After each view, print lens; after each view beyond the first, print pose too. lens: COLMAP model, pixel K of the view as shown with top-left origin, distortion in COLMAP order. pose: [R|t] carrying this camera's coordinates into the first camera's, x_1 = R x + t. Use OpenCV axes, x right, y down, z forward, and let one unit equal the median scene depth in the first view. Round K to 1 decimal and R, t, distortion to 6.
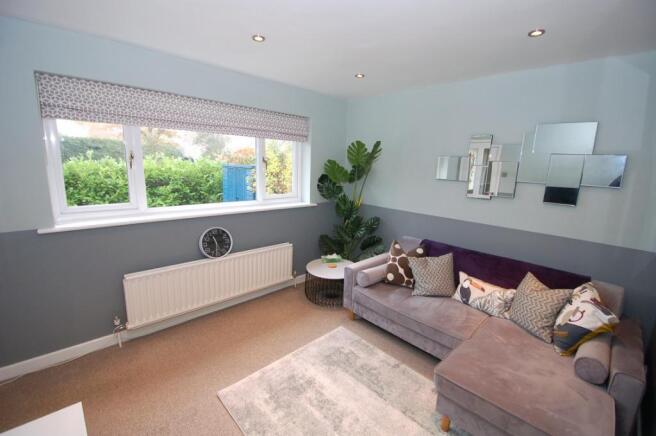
lens RADIAL K [[289.6, 0, 342.8], [0, 289.6, 221.1], [0, 0, 1]] dist [-0.027857, -0.001221]
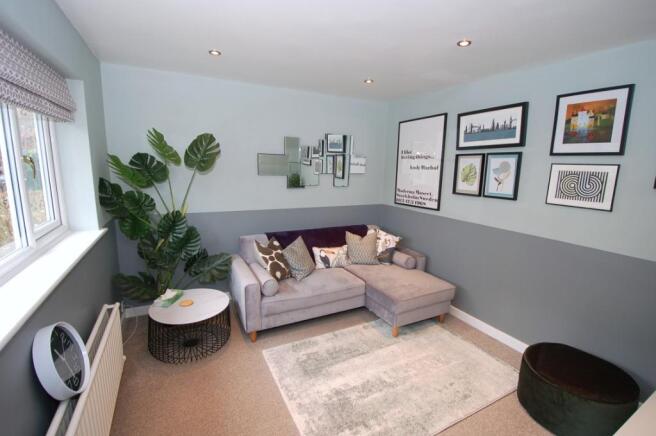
lens RADIAL K [[289.6, 0, 329.5], [0, 289.6, 215.0], [0, 0, 1]] dist [-0.027857, -0.001221]
pose [[0.285424, -0.193379, 0.938689, -0.792413], [0.172434, 0.973811, 0.148183, -0.148450], [-0.942762, 0.119567, 0.311294, 0.566006]]
